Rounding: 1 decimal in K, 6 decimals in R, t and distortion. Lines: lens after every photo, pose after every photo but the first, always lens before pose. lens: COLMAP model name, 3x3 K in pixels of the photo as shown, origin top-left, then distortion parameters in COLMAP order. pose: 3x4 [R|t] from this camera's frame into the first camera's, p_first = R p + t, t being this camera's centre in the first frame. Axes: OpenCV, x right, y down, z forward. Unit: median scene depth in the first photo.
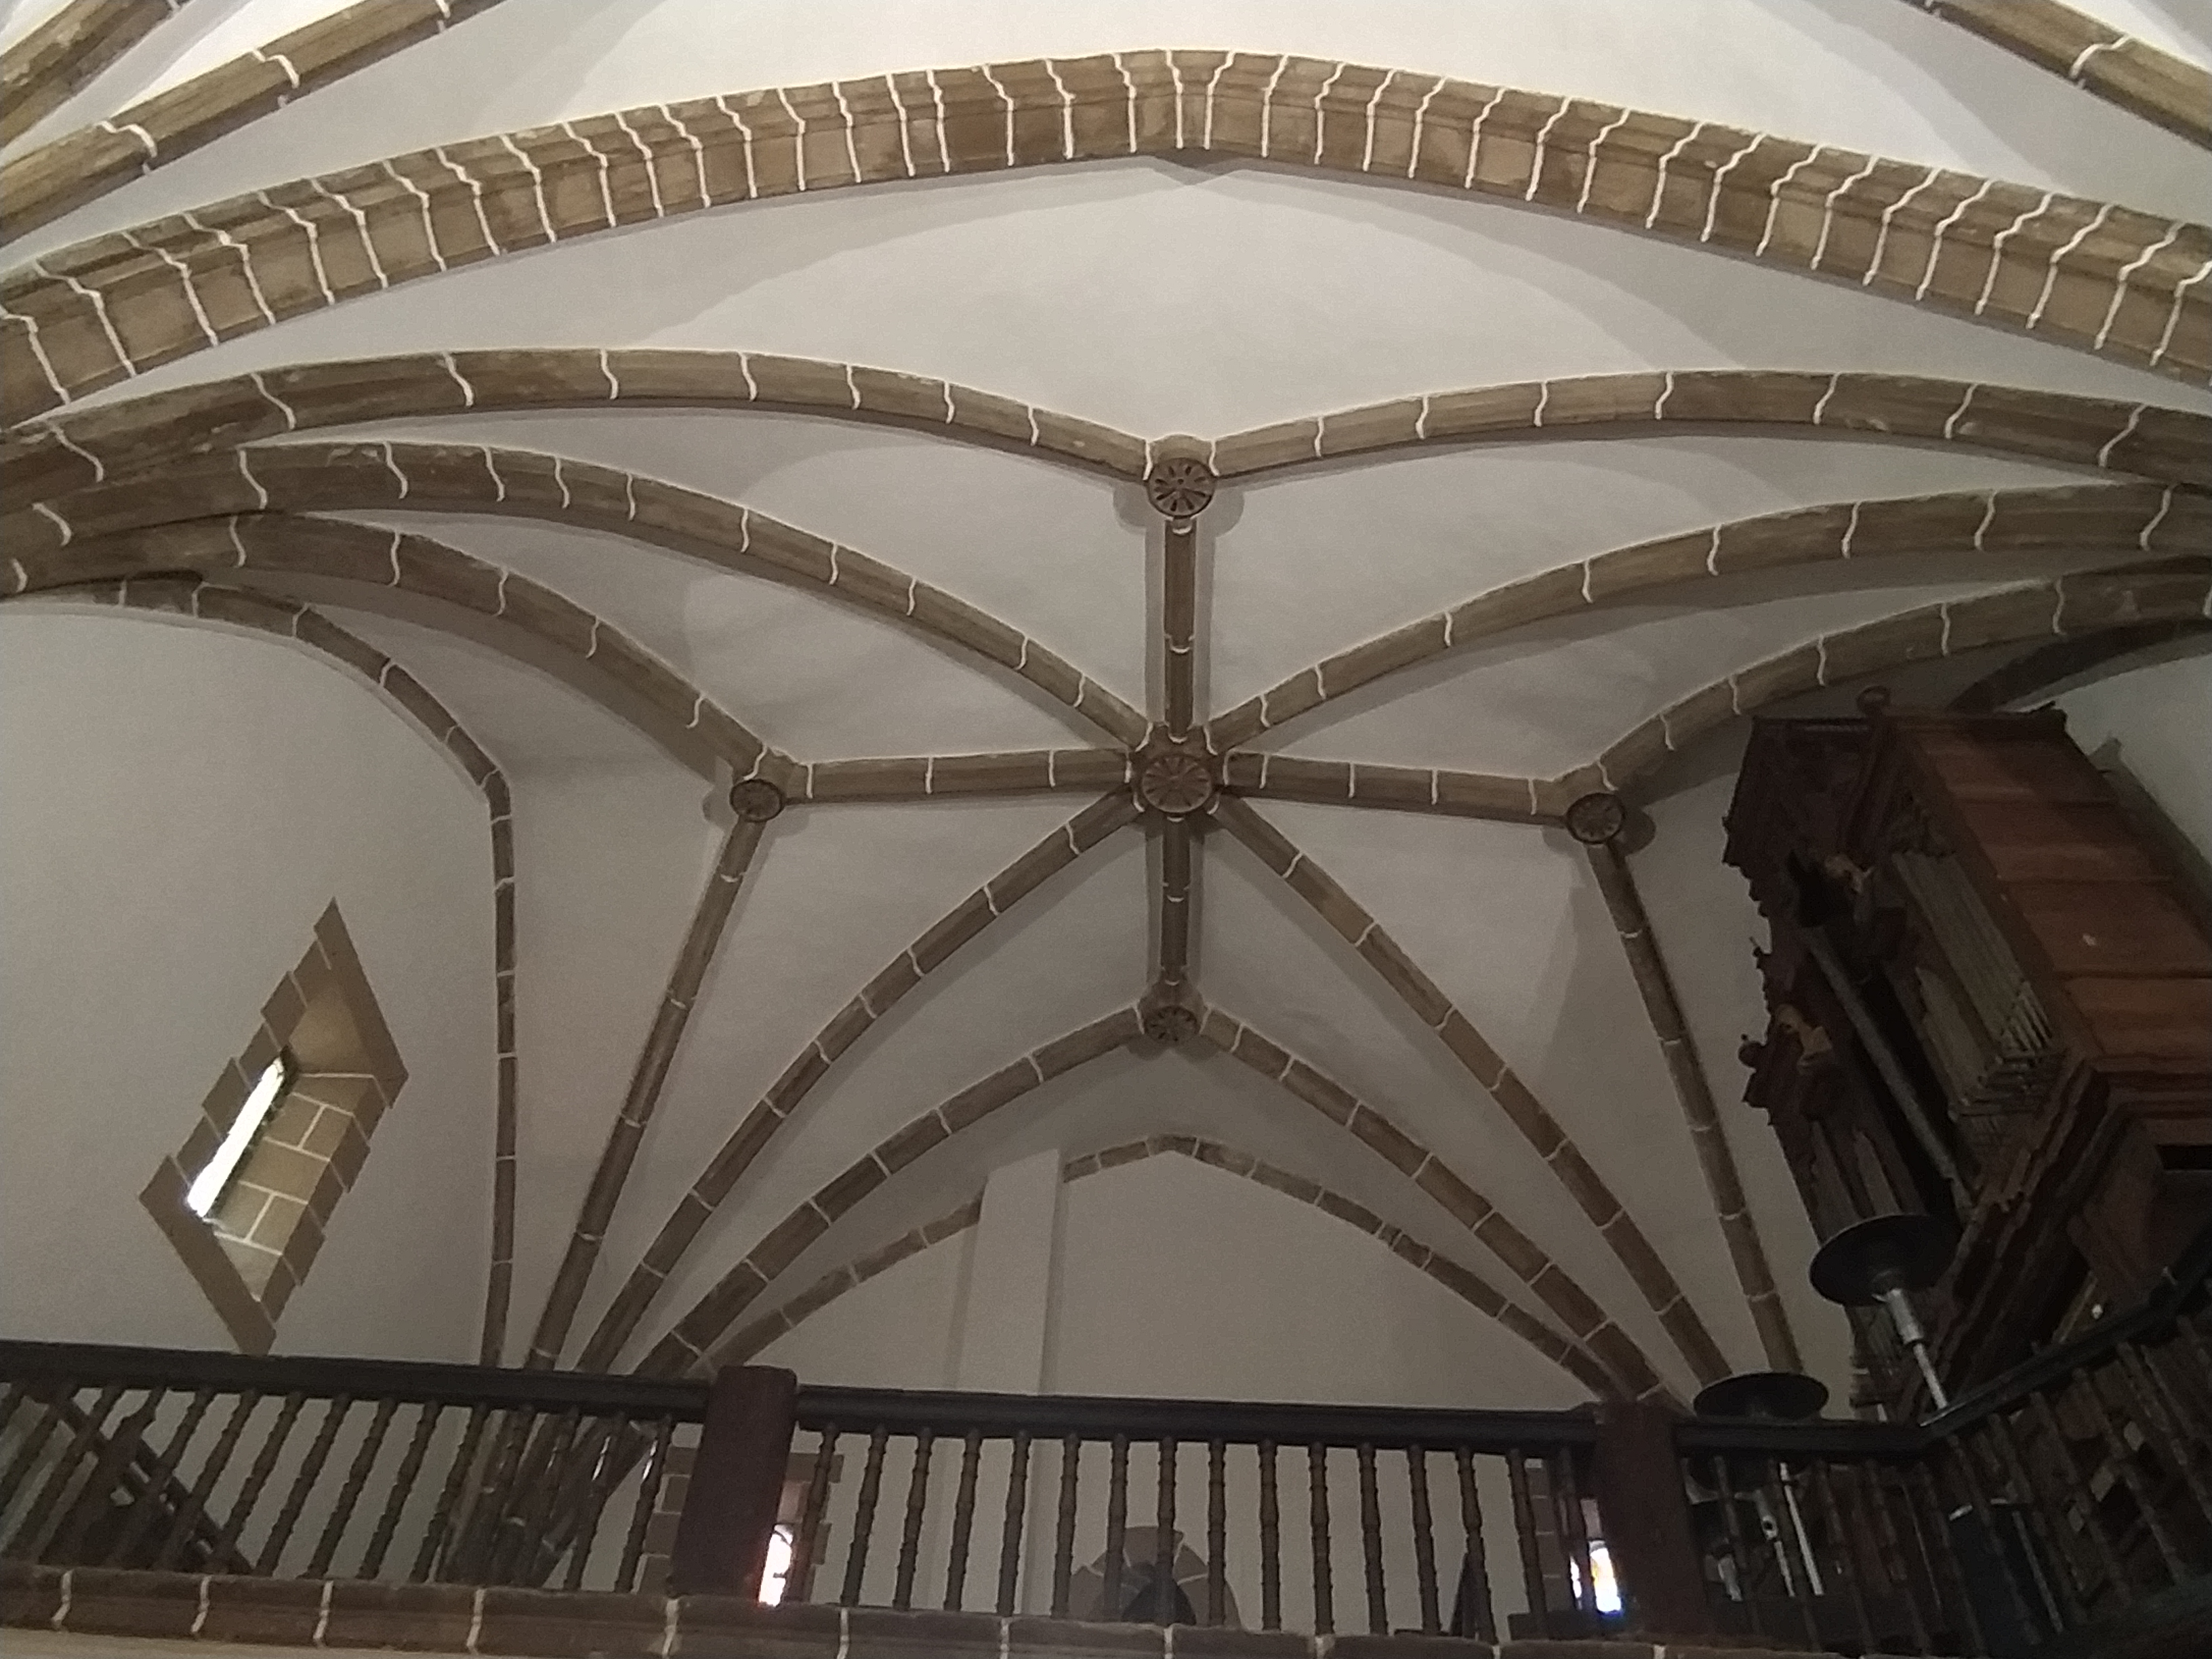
lens RADIAL K [[1528.9, 0, 1106.0], [0, 1528.9, 829.5], [0, 0, 1]] dist [-0.053577, 0.049536]
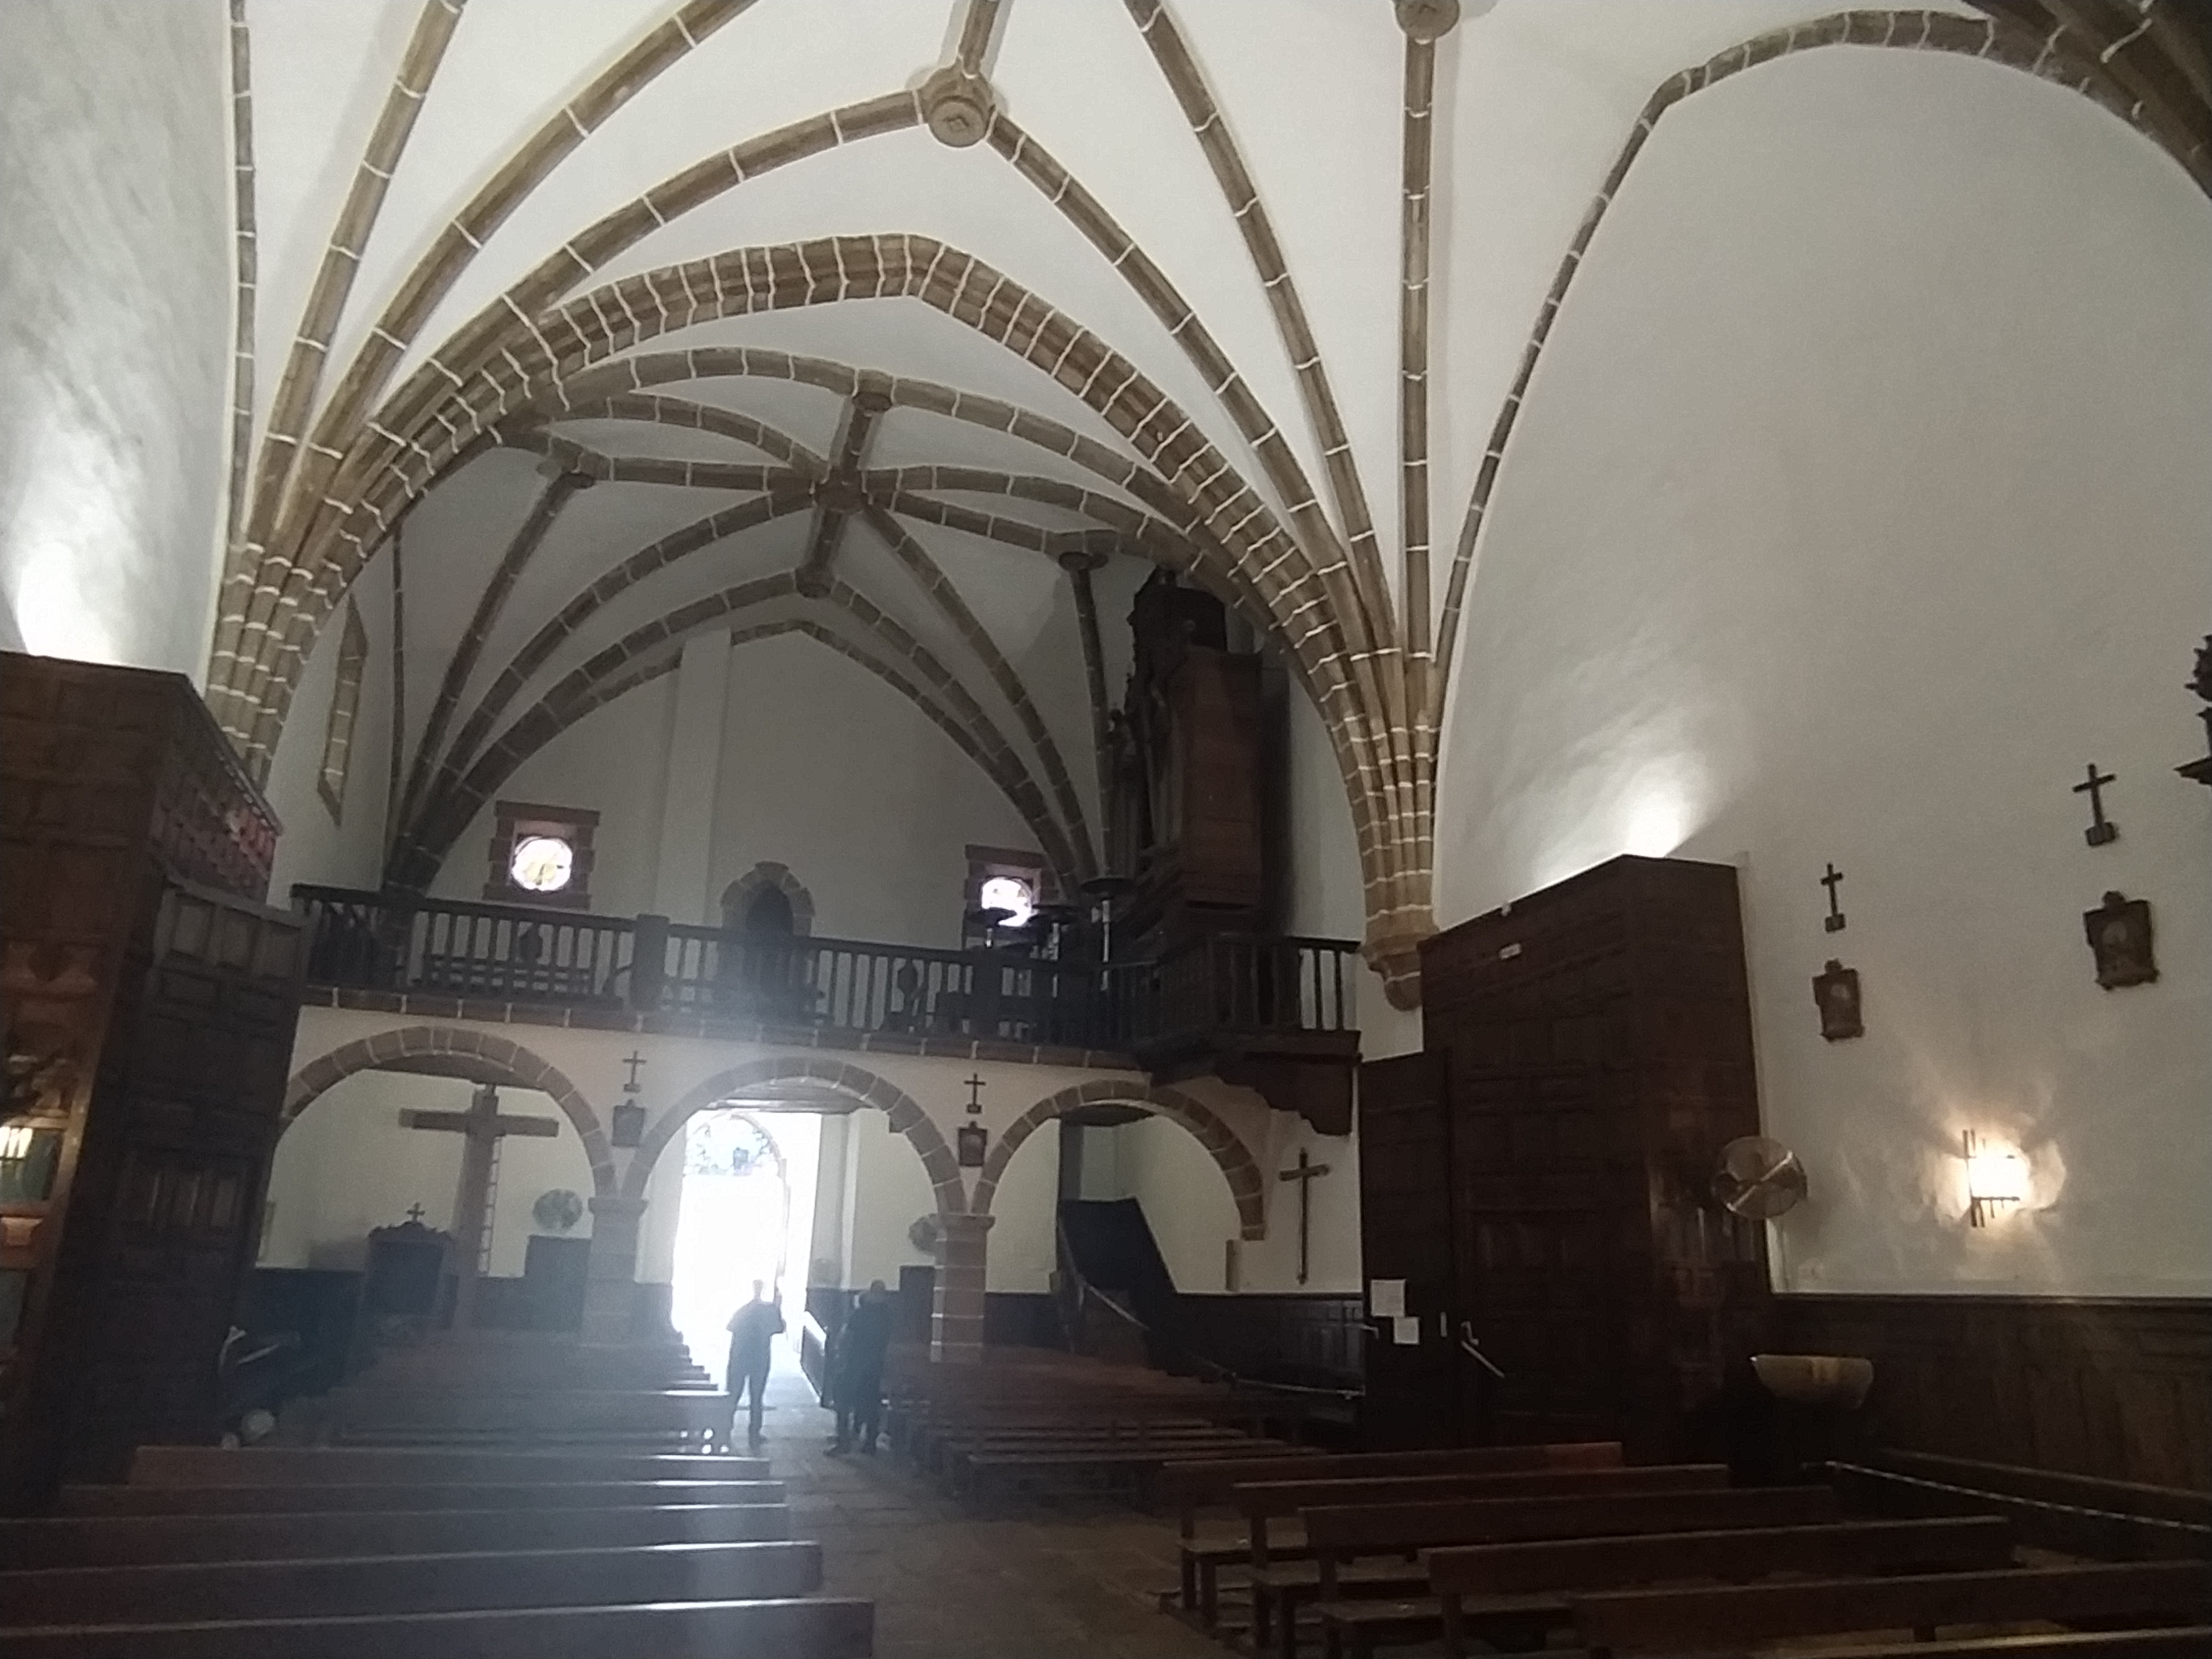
lens RADIAL K [[1528.9, 0, 1106.0], [0, 1528.9, 829.5], [0, 0, 1]] dist [-0.053577, 0.049536]
pose [[0.947875, 0.069160, 0.311046, -0.162991], [-0.233937, 0.813826, 0.531941, -0.656869], [-0.216348, -0.576979, 0.787584, -0.545851]]
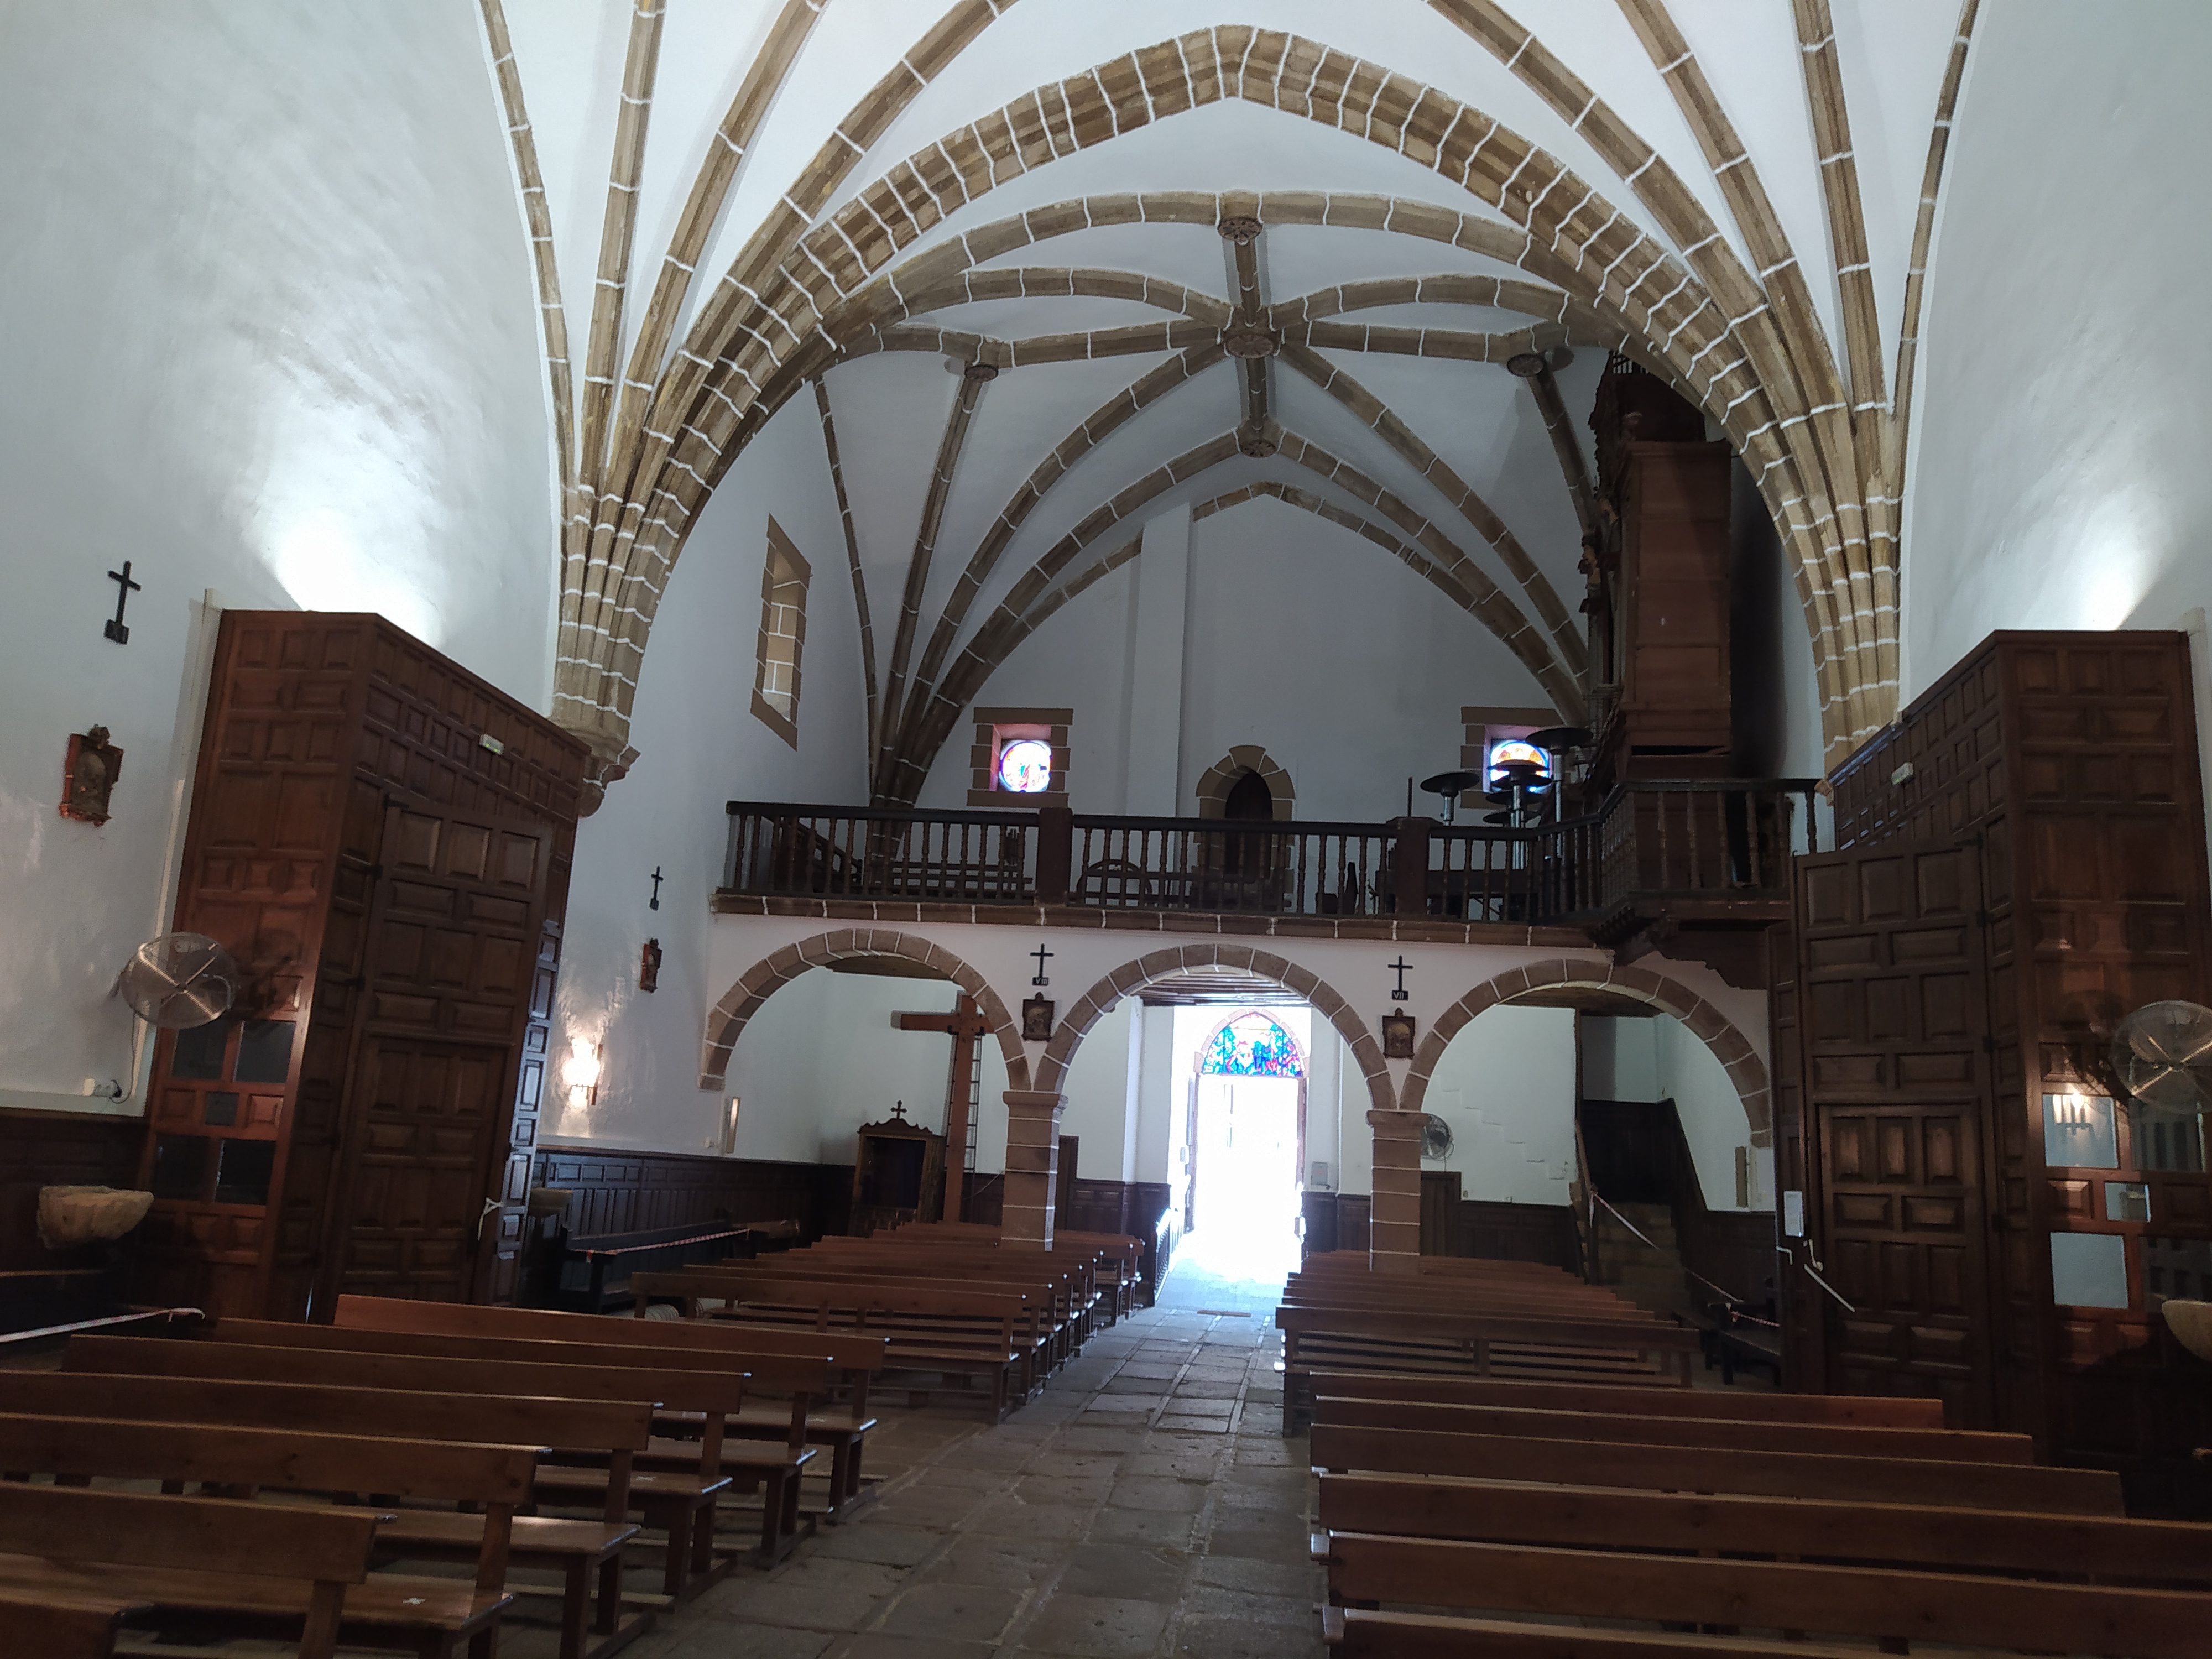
lens RADIAL K [[1649.0, 0, 1122.7], [0, 1649.0, 814.9], [0, 0, 1]] dist [0.119925, -0.198598]
pose [[0.994708, -0.018384, -0.101083, 0.074950], [0.076945, 0.785260, 0.614367, -0.659740], [0.068082, -0.618893, 0.782519, -0.567939]]
